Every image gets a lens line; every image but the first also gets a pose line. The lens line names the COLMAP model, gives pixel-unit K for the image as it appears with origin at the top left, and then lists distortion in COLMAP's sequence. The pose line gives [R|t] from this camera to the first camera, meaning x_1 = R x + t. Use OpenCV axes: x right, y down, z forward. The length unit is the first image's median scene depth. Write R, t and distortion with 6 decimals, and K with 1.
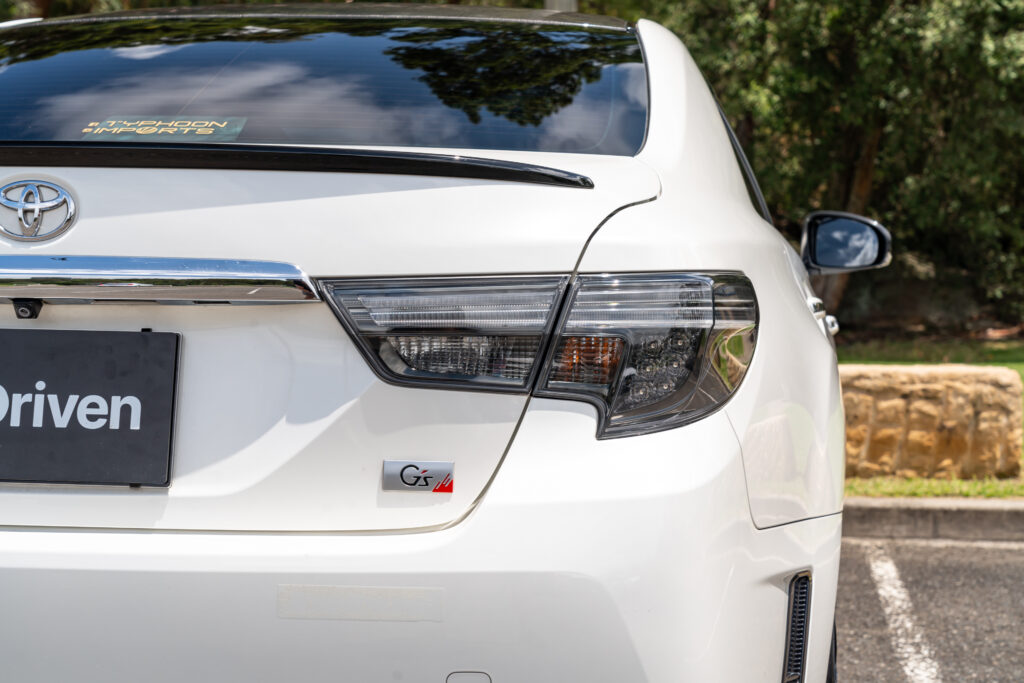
lens RADIAL K [[1840.5, 0, 509.3], [0, 1840.5, 341.1], [0, 0, 1]] dist [0.191385, 0.000000]
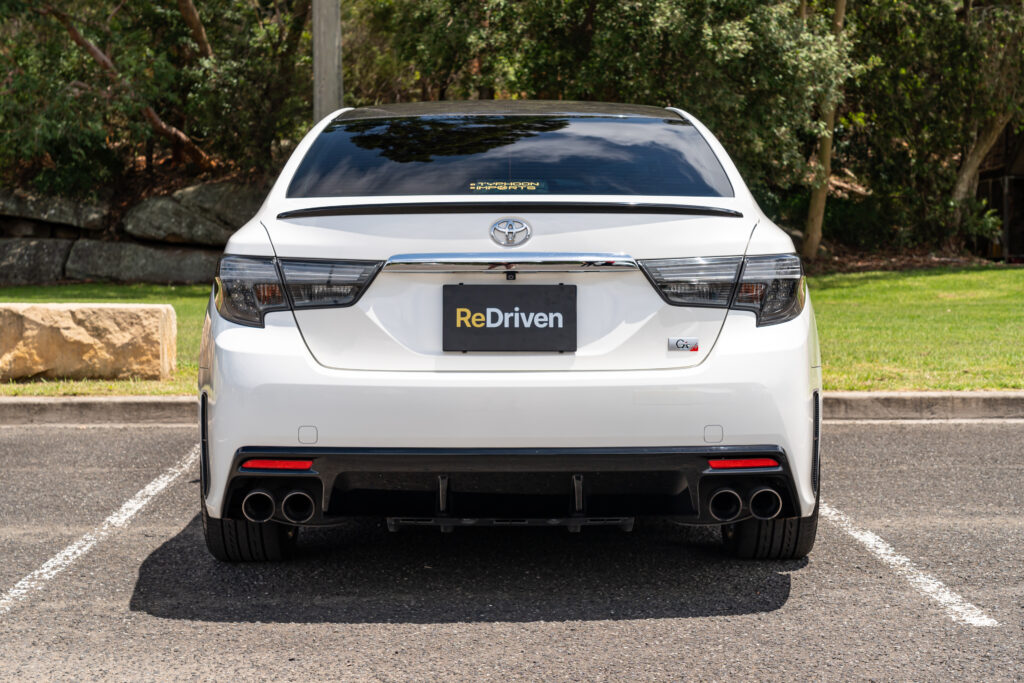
lens RADIAL K [[1798.6, 0, 512.3], [0, 1798.6, 342.4], [0, 0, 1]] dist [0.085326, 0.000000]
pose [[0.986417, -0.023272, 0.162601, -0.621162], [0.018526, 0.999359, 0.030643, -0.003175], [-0.163210, -0.027215, 0.986216, -1.186726]]
